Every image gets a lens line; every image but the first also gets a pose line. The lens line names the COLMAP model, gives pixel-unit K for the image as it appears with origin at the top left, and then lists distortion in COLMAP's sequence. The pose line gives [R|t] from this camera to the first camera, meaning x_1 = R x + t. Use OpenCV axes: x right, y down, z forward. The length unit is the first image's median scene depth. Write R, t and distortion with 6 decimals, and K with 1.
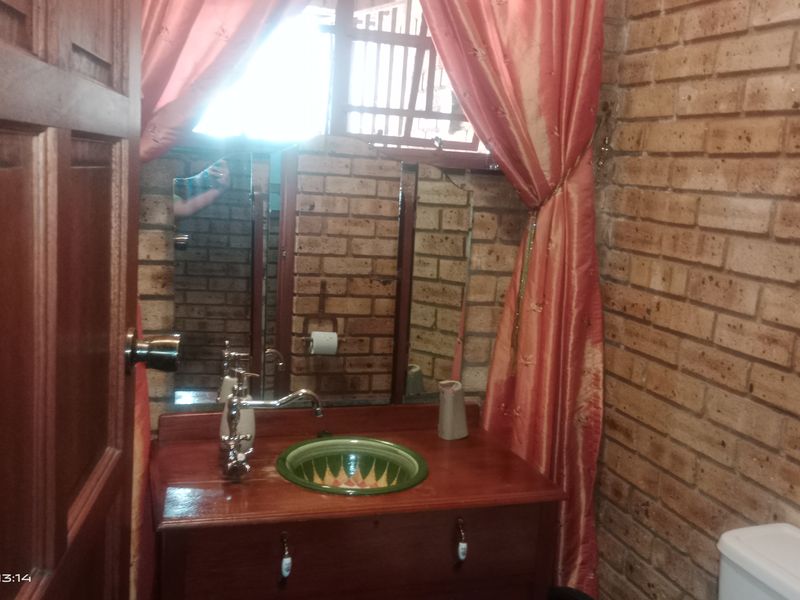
lens RADIAL K [[816.1, 0, 400.0], [0, 816.1, 300.0], [0, 0, 1]] dist [0.088669, -0.161089]
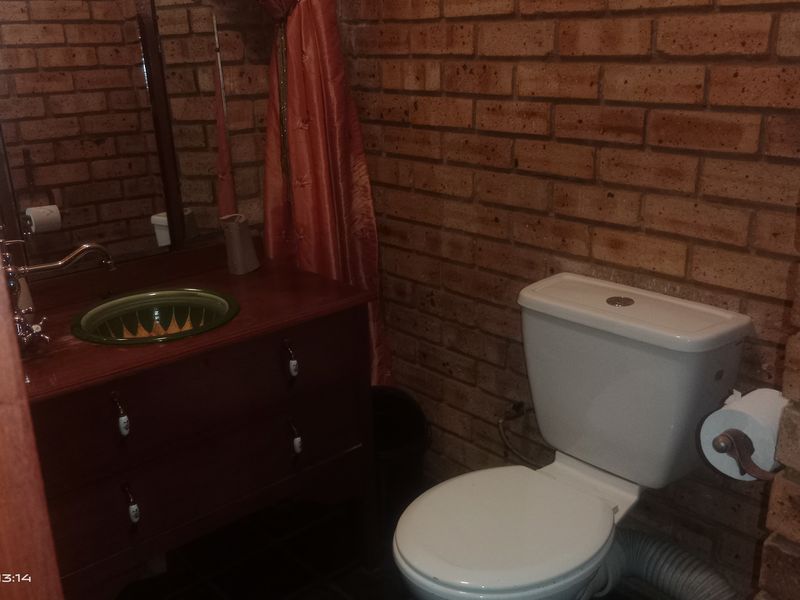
lens RADIAL K [[816.1, 0, 400.0], [0, 816.1, 300.0], [0, 0, 1]] dist [0.088669, -0.161089]
pose [[0.915494, -0.216484, 0.339124, -0.104371], [0.156403, 0.968097, 0.195772, 0.038024], [-0.370686, -0.126188, 0.920146, 0.025067]]
